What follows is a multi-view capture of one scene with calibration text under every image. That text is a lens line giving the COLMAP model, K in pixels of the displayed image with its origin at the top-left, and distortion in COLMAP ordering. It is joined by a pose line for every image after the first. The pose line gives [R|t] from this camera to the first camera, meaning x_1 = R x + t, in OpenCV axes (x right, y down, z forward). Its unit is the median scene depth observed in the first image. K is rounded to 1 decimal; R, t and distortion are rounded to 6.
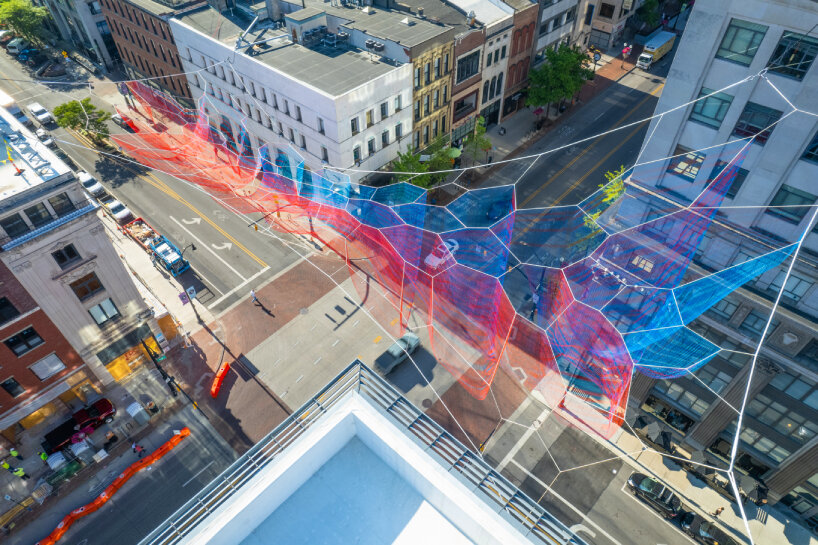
lens RADIAL K [[525.2, 0, 409.0], [0, 525.2, 272.5], [0, 0, 1]] dist [0.005073, 0.004214]
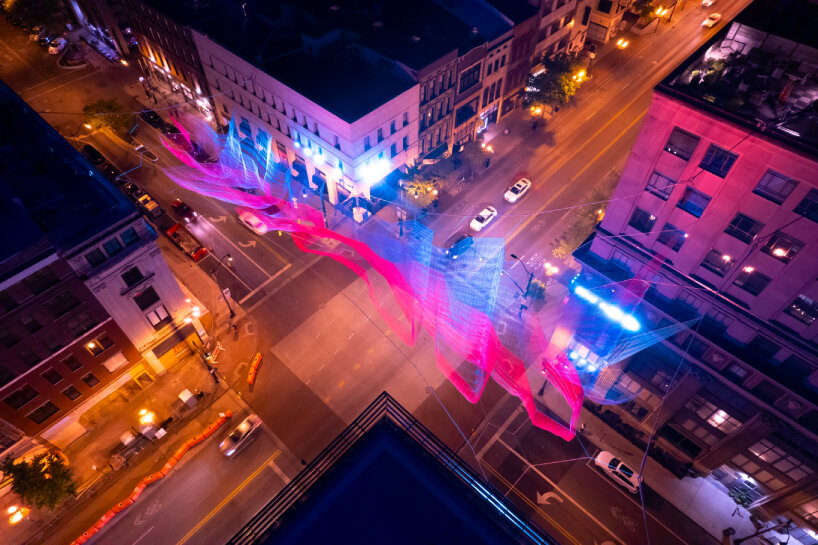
lens RADIAL K [[524.3, 0, 409.0], [0, 524.3, 272.5], [0, 0, 1]] dist [0.041545, -0.062532]
pose [[0.999954, 0.009252, 0.002701, -0.013137], [-0.009466, 0.995461, 0.094696, -0.102762], [-0.001813, -0.094718, 0.995503, -0.129453]]
